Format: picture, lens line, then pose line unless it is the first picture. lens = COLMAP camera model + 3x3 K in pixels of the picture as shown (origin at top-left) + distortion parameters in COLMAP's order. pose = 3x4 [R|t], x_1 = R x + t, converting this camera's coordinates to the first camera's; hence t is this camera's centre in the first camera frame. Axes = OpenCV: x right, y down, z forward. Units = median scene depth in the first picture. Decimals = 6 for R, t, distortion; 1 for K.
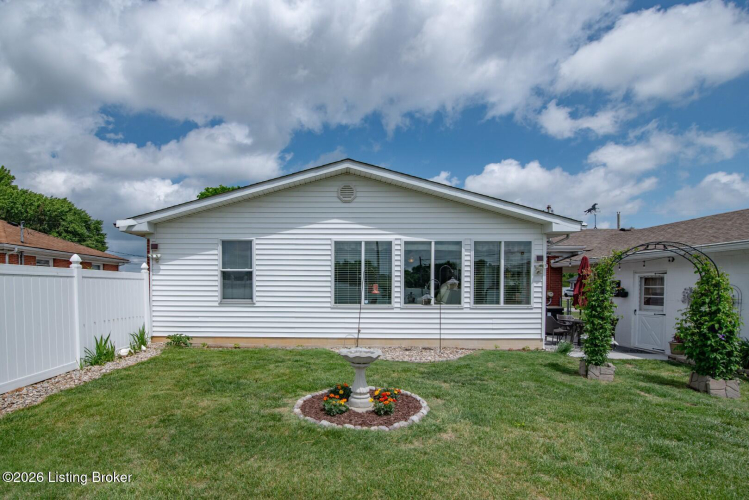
lens RADIAL K [[334.9, 0, 353.4], [0, 334.9, 284.1], [0, 0, 1]] dist [-0.022850, 0.000241]
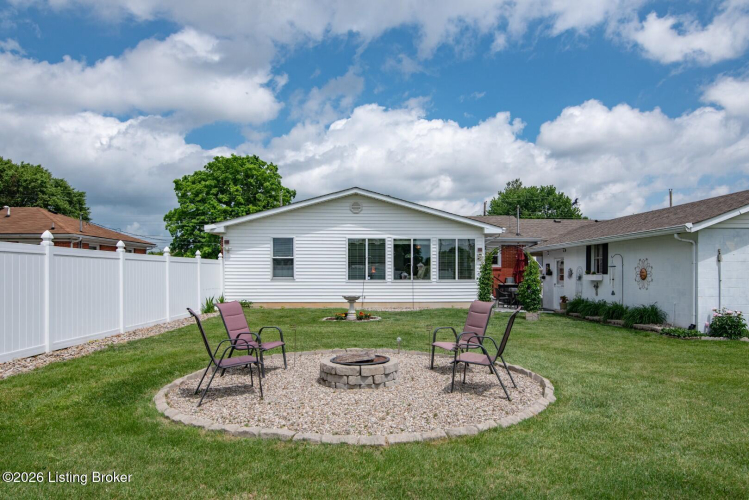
lens RADIAL K [[484.0, 0, 400.5], [0, 484.0, 271.0], [0, 0, 1]] dist [-0.003414, -0.000787]
pose [[0.999567, -0.003557, 0.029212, 0.115901], [0.003101, 0.999873, 0.015626, -0.014105], [-0.029264, -0.015529, 0.999451, -1.189720]]
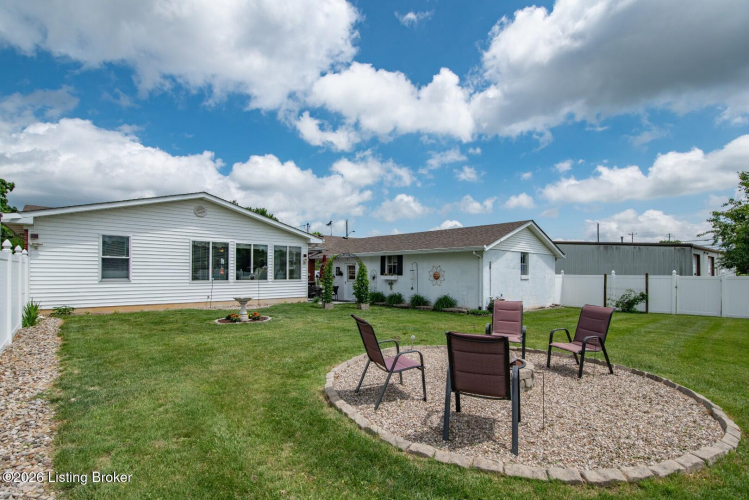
lens RADIAL K [[334.9, 0, 353.4], [0, 334.9, 284.1], [0, 0, 1]] dist [-0.022850, 0.000241]
pose [[0.771871, -0.021643, 0.635411, -0.459672], [-0.014459, 0.998564, 0.051577, -0.016065], [-0.635615, -0.048999, 0.770449, -0.682295]]
